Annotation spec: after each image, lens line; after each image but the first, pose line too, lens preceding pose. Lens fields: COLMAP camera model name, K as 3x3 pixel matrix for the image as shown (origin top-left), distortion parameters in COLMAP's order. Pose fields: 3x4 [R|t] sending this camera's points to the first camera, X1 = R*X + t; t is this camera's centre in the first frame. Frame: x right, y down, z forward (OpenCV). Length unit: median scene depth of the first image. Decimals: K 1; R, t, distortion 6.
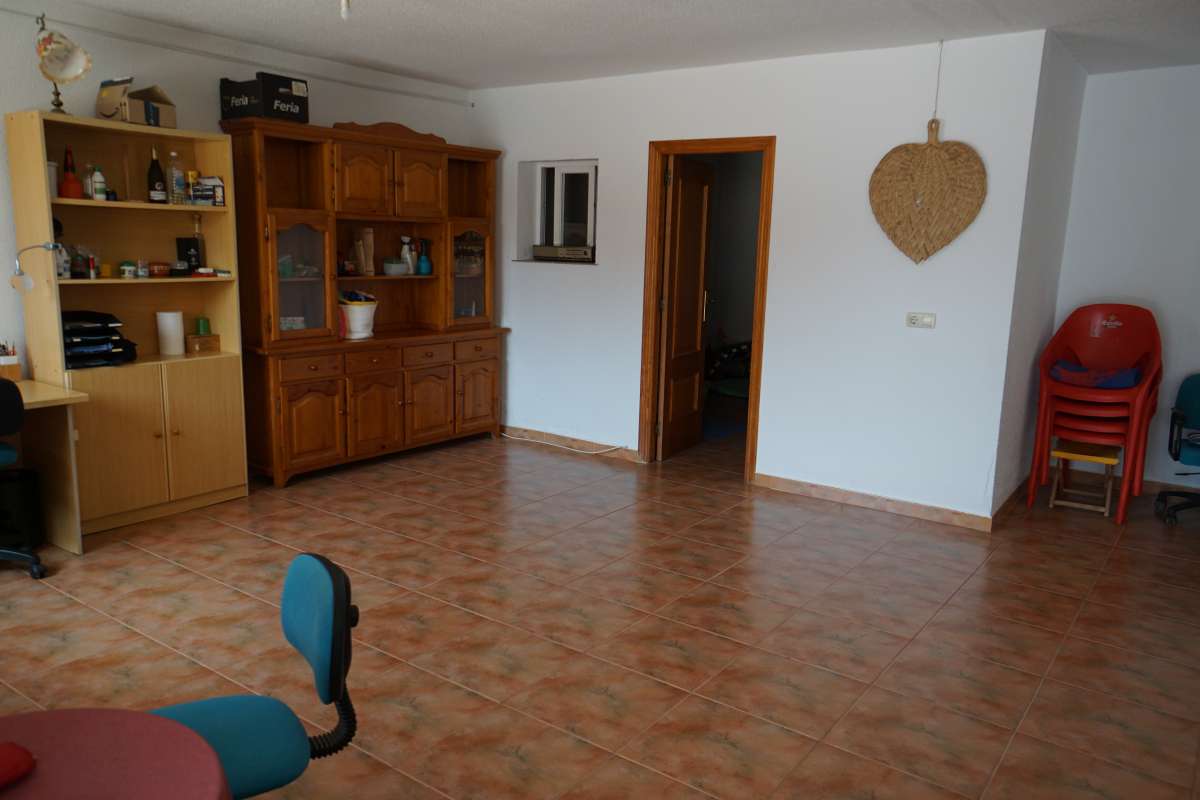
lens RADIAL K [[895.9, 0, 599.4], [0, 895.9, 399.5], [0, 0, 1]] dist [0.009139, 0.013966]
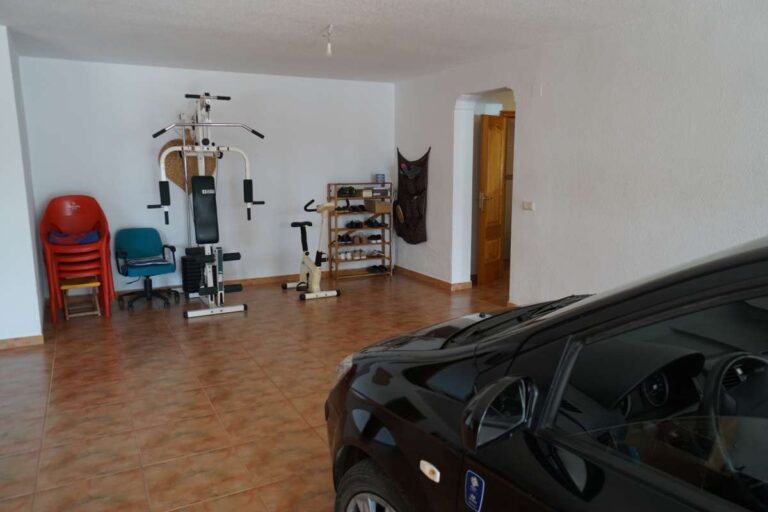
lens RADIAL K [[573.4, 0, 385.3], [0, 573.4, 256.8], [0, 0, 1]] dist [0.009139, 0.013966]
pose [[0.414979, -0.171247, 0.893570, -0.191187], [0.173464, 0.979004, 0.107063, -0.006098], [-0.893142, 0.110573, 0.435971, 0.002107]]
